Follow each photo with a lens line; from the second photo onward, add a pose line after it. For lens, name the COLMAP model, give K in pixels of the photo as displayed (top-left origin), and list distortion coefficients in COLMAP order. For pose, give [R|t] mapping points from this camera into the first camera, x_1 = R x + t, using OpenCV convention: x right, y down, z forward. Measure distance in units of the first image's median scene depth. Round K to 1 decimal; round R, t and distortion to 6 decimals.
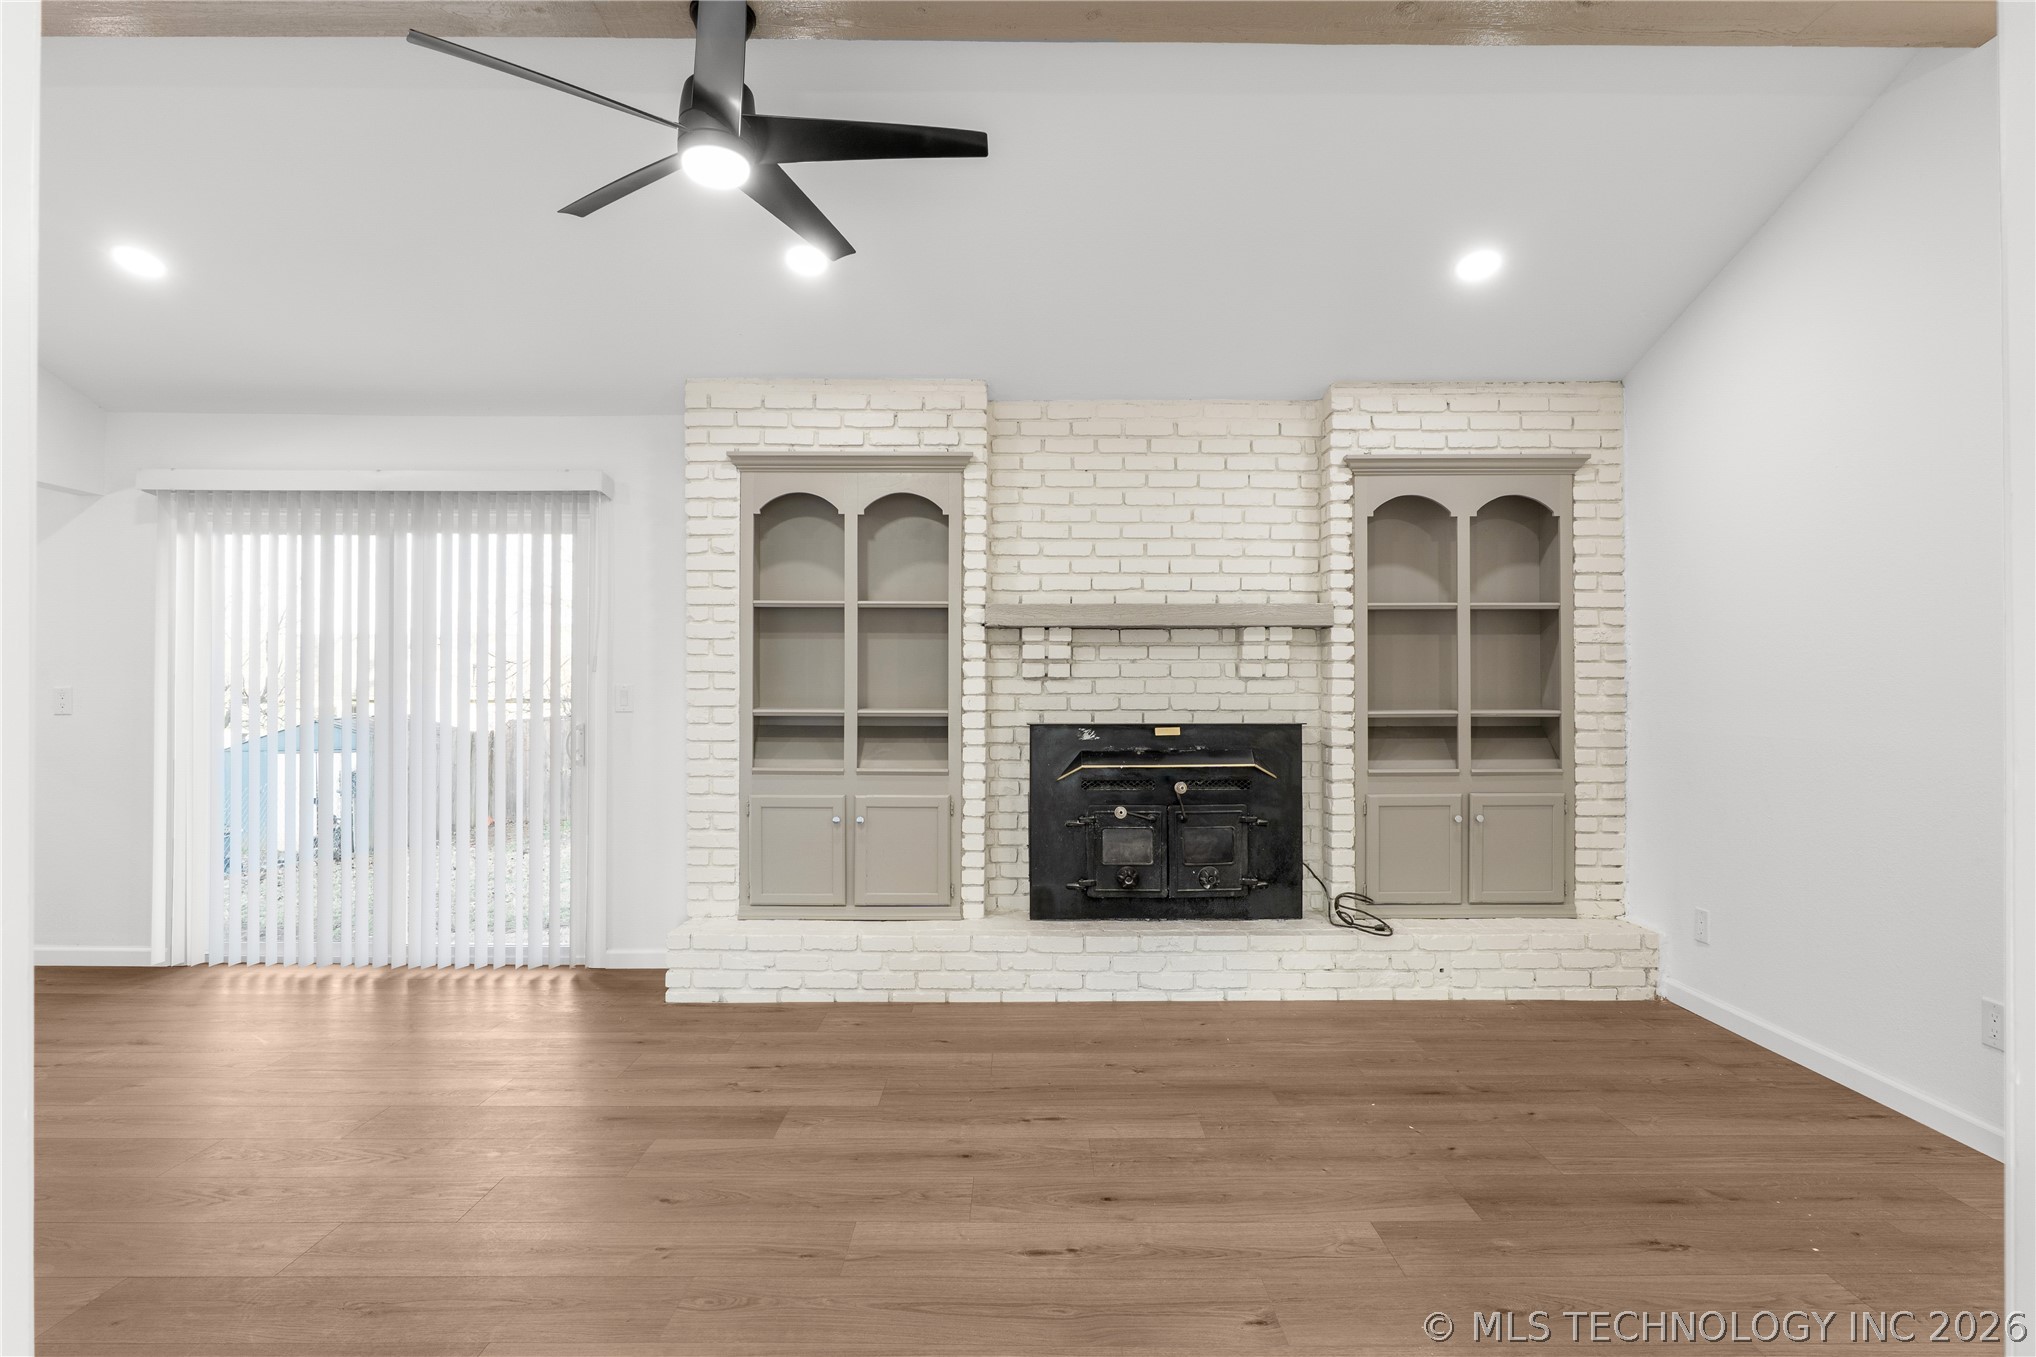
lens RADIAL K [[1083.0, 0, 1020.1], [0, 1083.0, 682.8], [0, 0, 1]] dist [-0.012560, 0.004865]
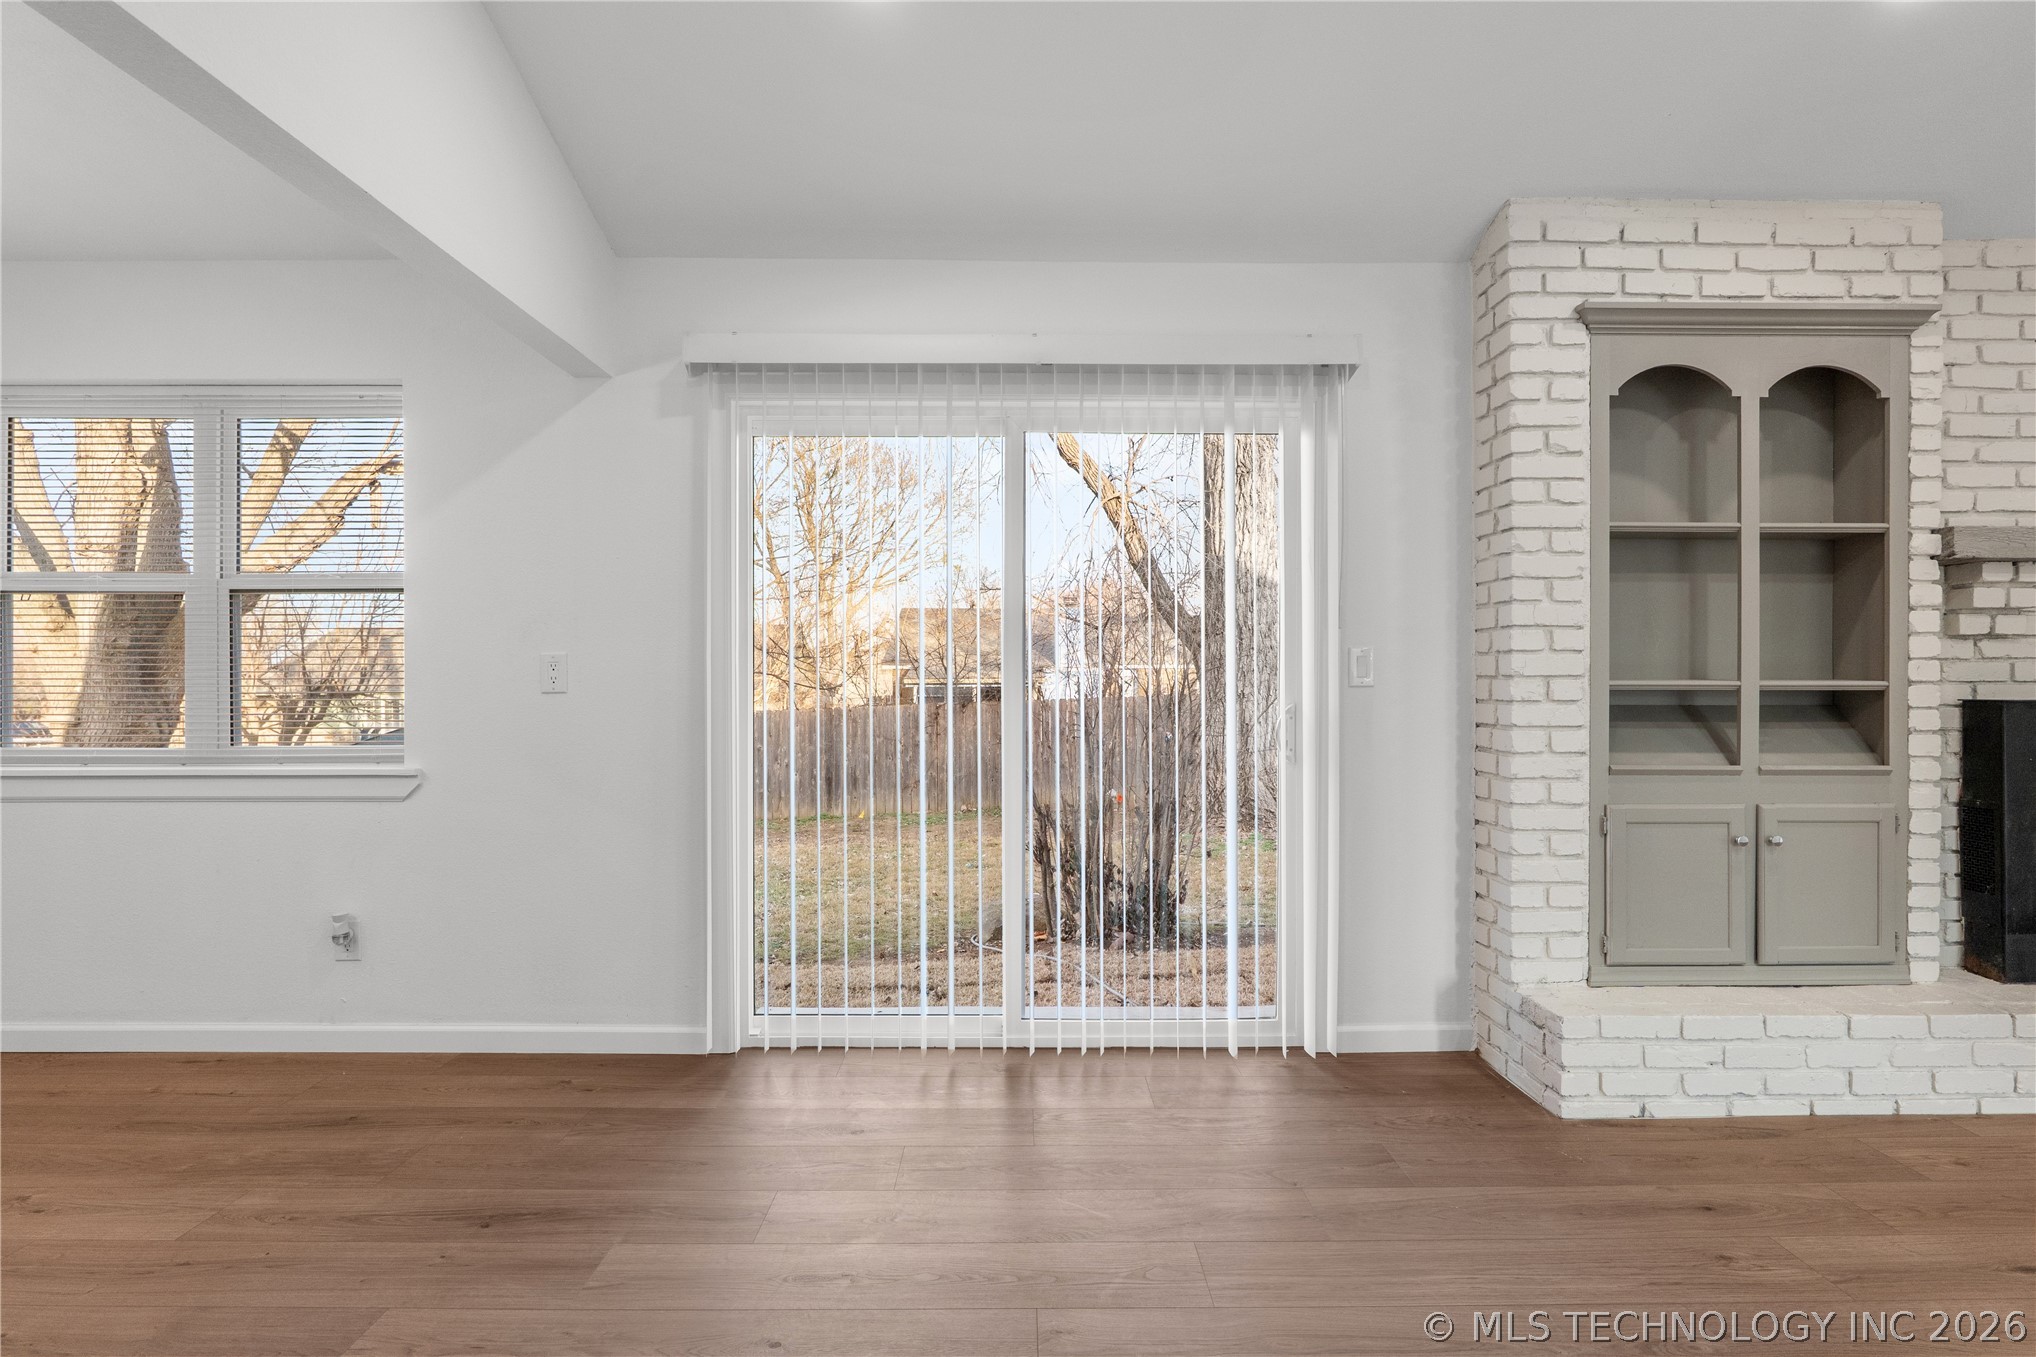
lens RADIAL K [[1083.0, 0, 1021.4], [0, 1083.0, 677.1], [0, 0, 1]] dist [-0.012560, 0.004865]
pose [[0.999943, -0.002766, 0.010287, -0.626663], [0.002619, 0.999894, 0.014314, 0.011342], [-0.010326, -0.014287, 0.999845, 0.318040]]
